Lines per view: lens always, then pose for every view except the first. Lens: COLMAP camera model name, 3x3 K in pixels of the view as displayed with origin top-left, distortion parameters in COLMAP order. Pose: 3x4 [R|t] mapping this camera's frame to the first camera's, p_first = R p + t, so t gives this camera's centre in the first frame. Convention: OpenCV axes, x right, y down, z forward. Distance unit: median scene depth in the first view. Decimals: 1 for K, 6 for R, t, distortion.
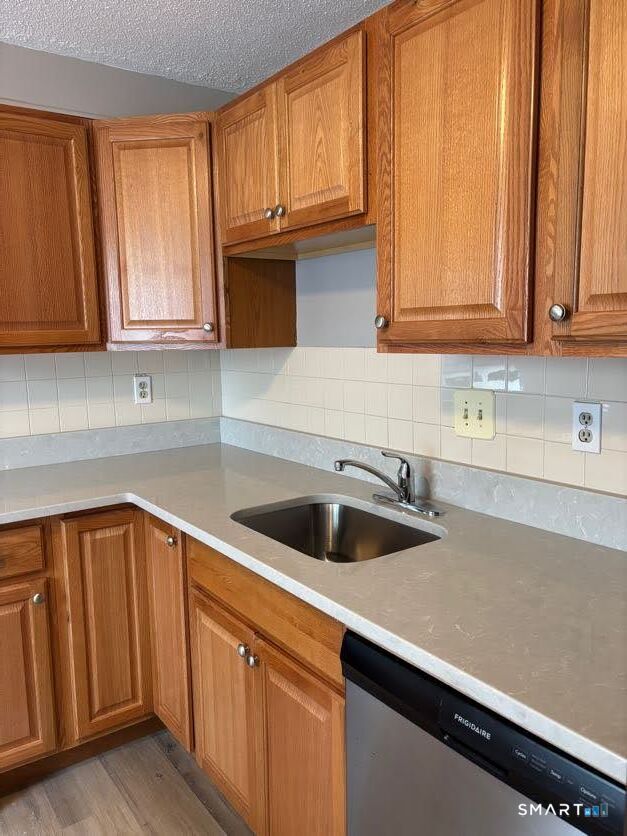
lens RADIAL K [[642.0, 0, 313.7], [0, 642.0, 417.4], [0, 0, 1]] dist [0.001670, 0.000318]
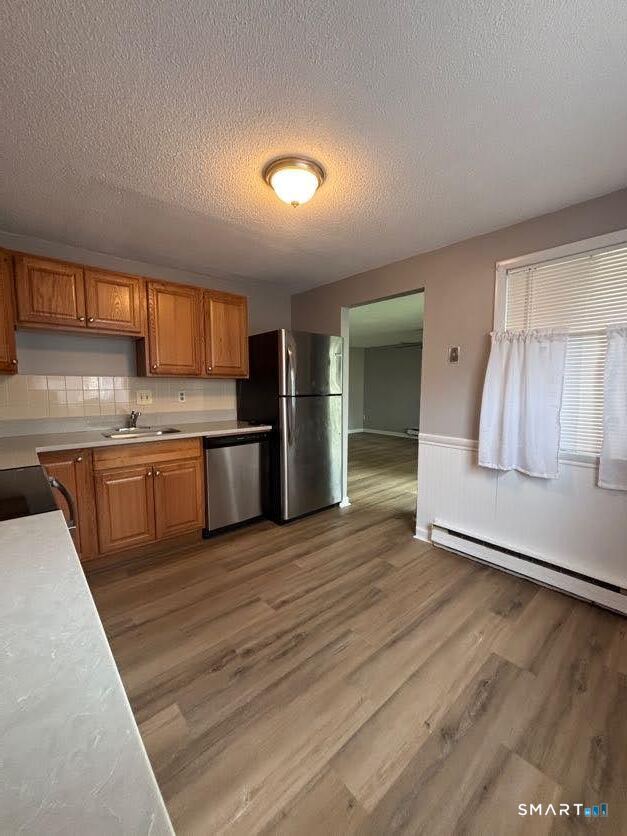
lens RADIAL K [[338.9, 0, 314.8], [0, 338.9, 417.2], [0, 0, 1]] dist [0.003440, -0.000031]
pose [[-0.089595, -0.070244, 0.993498, -1.842484], [0.133938, 0.987599, 0.081906, 0.083216], [-0.986931, 0.140405, -0.079076, 0.342556]]
